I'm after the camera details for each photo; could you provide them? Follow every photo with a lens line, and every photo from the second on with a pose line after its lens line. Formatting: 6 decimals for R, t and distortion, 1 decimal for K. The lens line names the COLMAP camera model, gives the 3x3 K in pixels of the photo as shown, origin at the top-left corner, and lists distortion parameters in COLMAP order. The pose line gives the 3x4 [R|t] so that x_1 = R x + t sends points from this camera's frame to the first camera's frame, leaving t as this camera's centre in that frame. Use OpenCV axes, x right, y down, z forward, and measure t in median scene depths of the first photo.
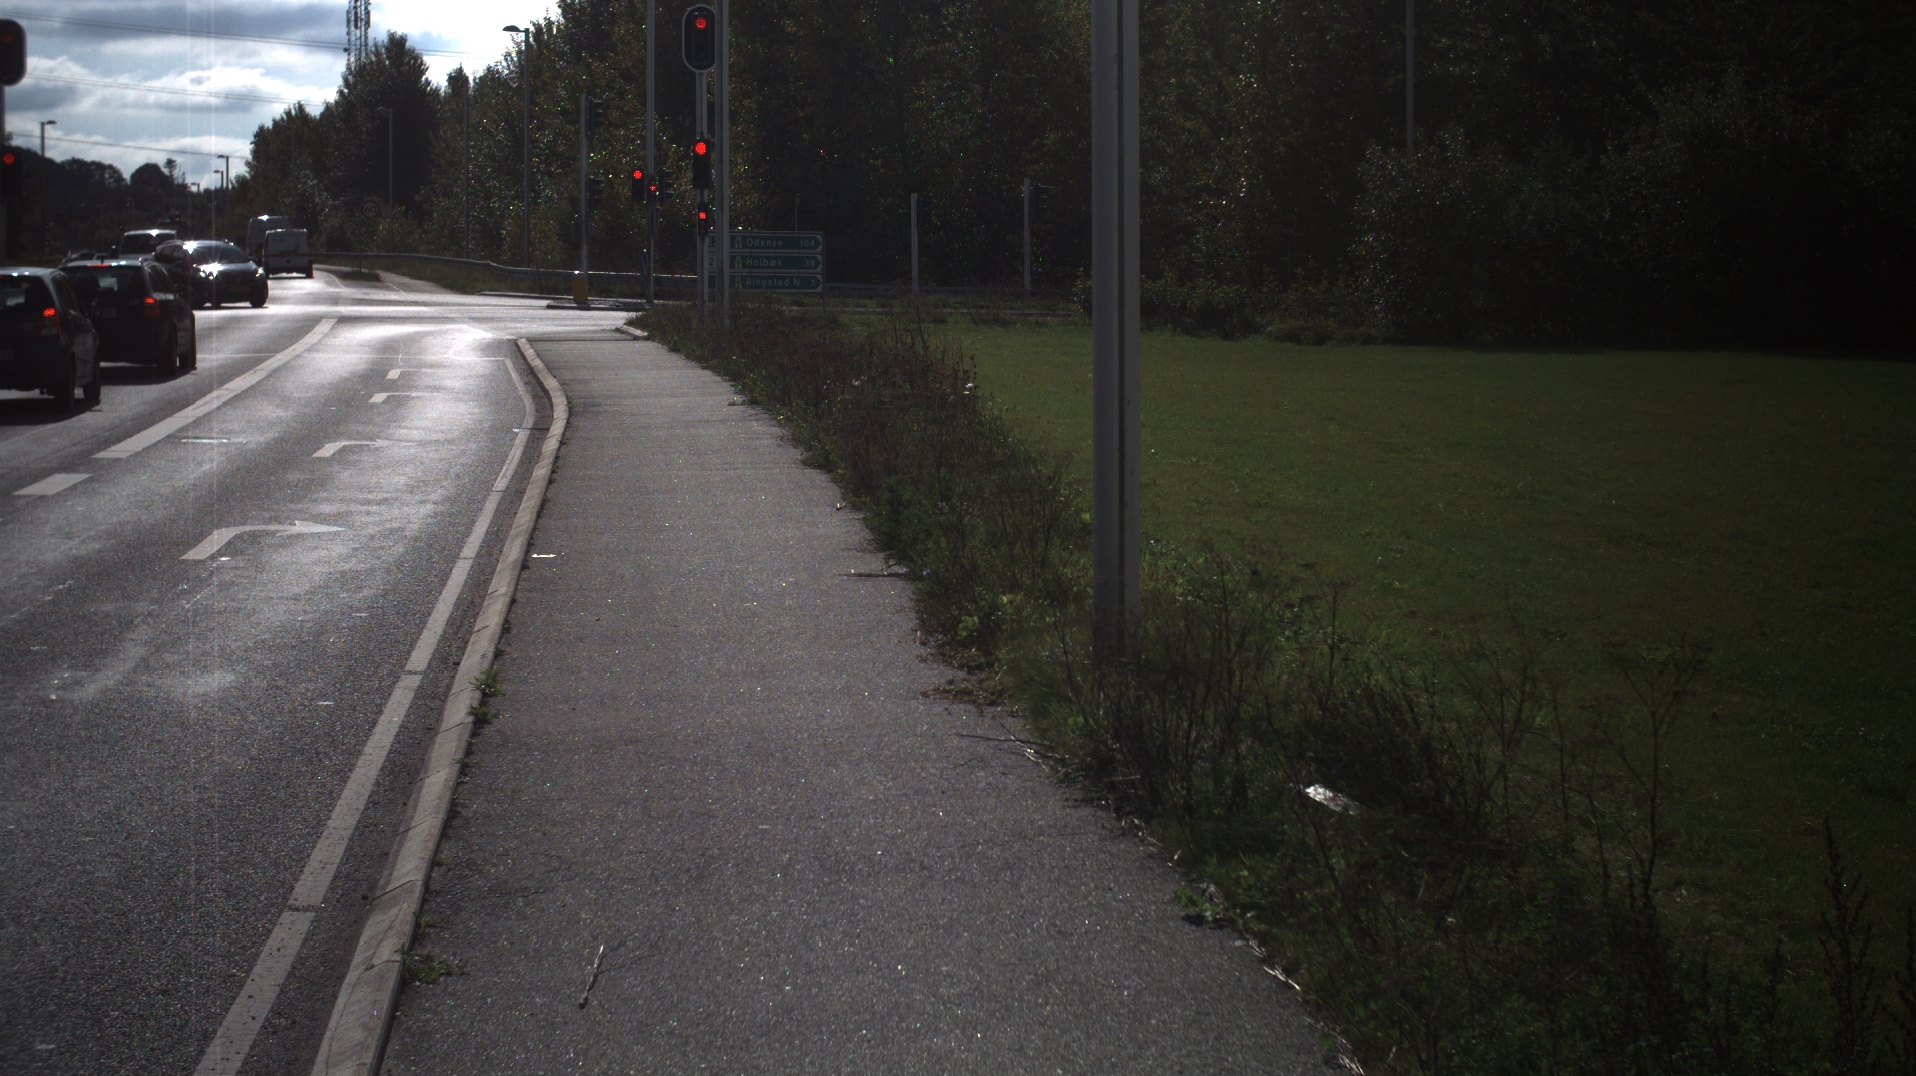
lens RADIAL K [[3551.5, 0, 958.0], [0, 3551.5, 538.0], [0, 0, 1]] dist [-0.292384, 0.380725]
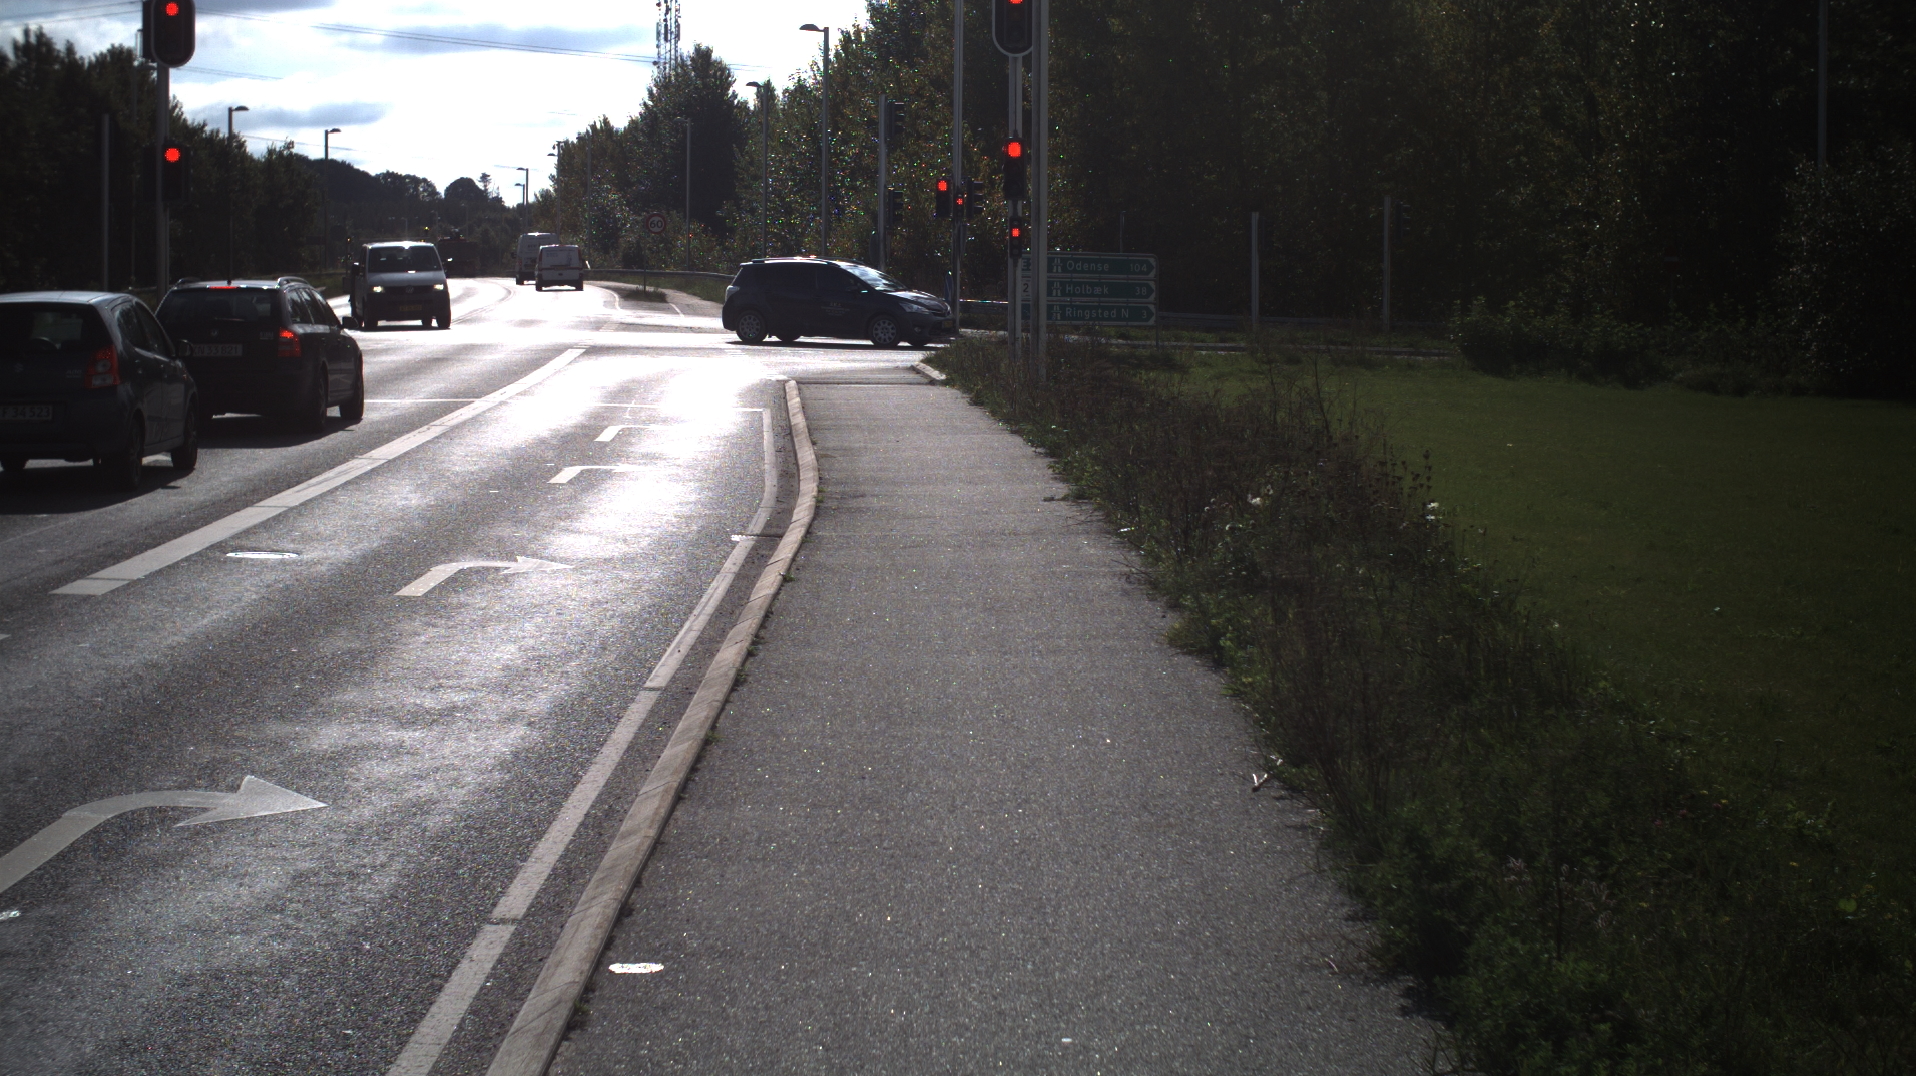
lens RADIAL K [[3551.5, 0, 958.0], [0, 3551.5, 538.0], [0, 0, 1]] dist [-0.292384, 0.380725]
pose [[0.996026, 0.014931, -0.087798, -0.009731], [-0.015478, 0.999865, -0.005548, -0.012480], [0.087704, 0.006885, 0.996123, 0.144215]]
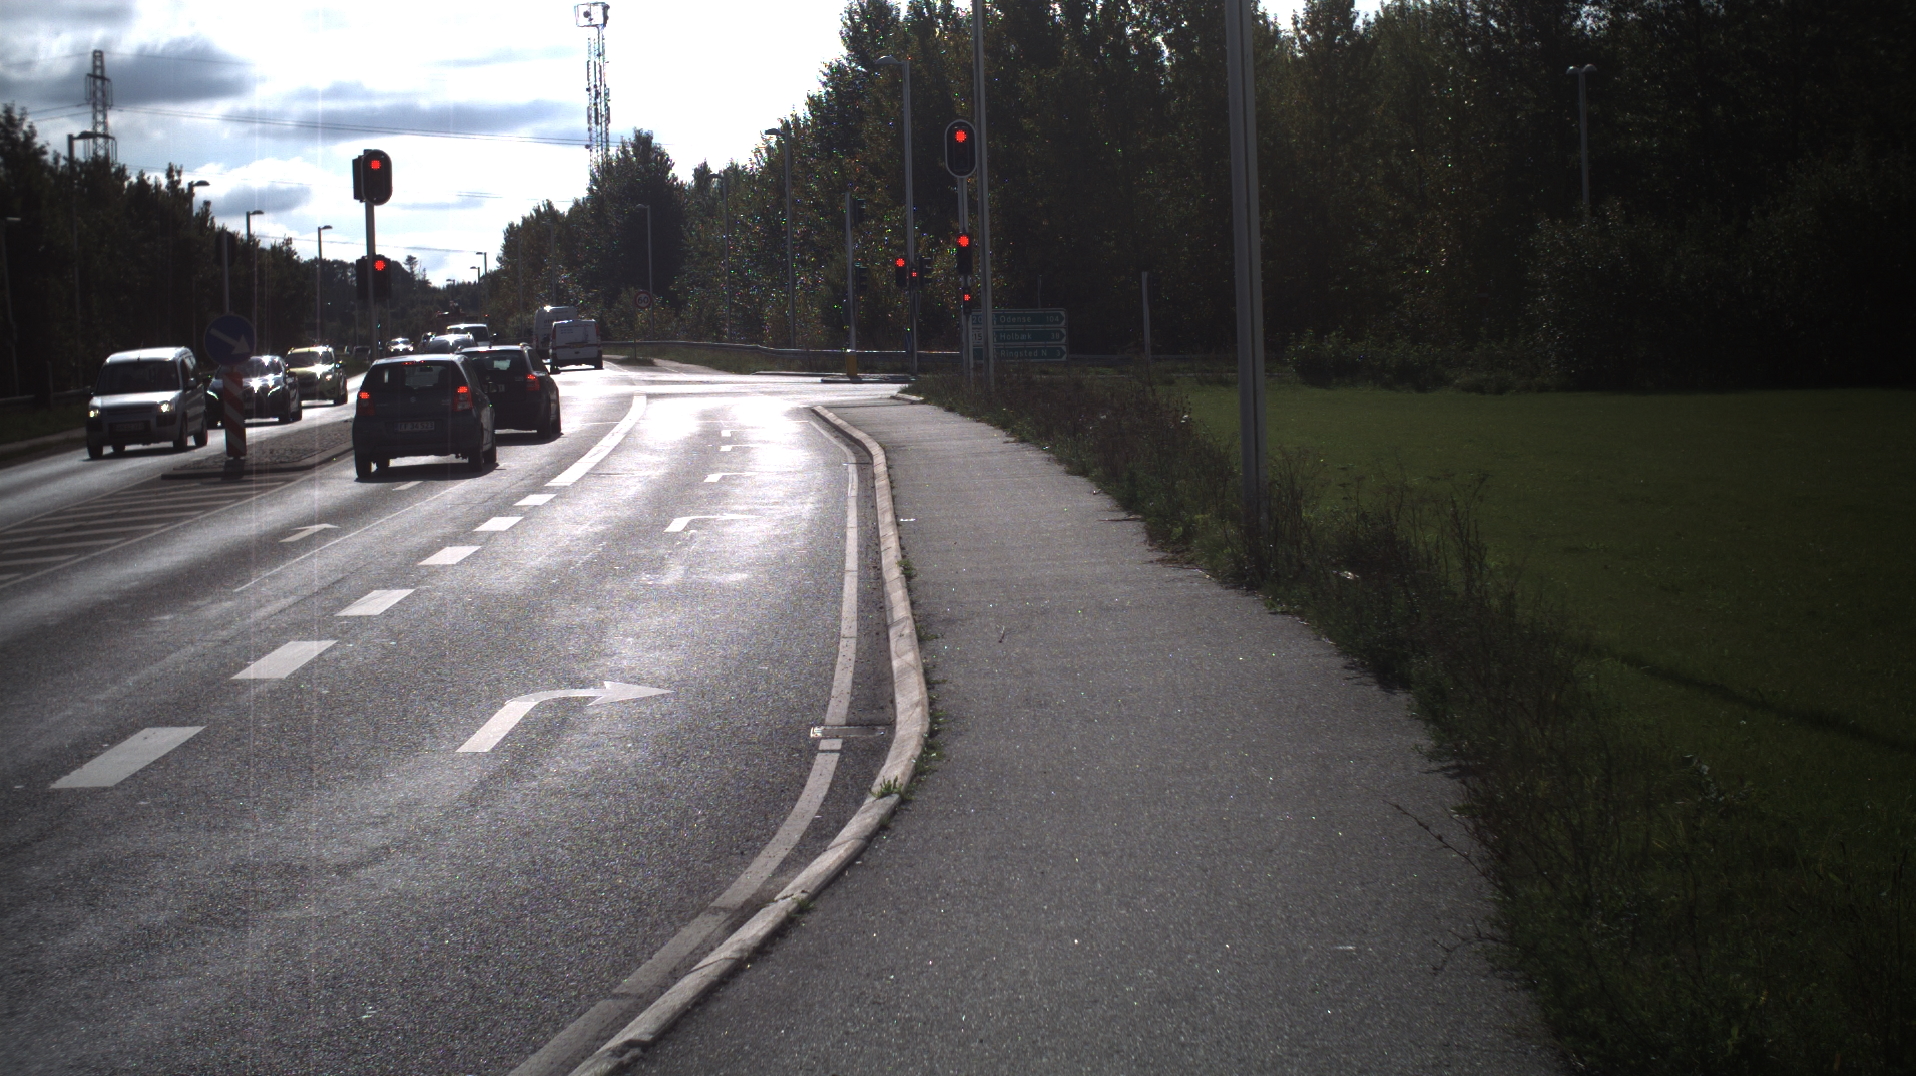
lens RADIAL K [[3551.5, 0, 958.0], [0, 3551.5, 538.0], [0, 0, 1]] dist [-0.292384, 0.380725]
pose [[0.997317, -0.027751, -0.067736, 0.002745], [0.026269, 0.999398, -0.022677, 0.012790], [0.068325, 0.020836, 0.997446, -0.144496]]
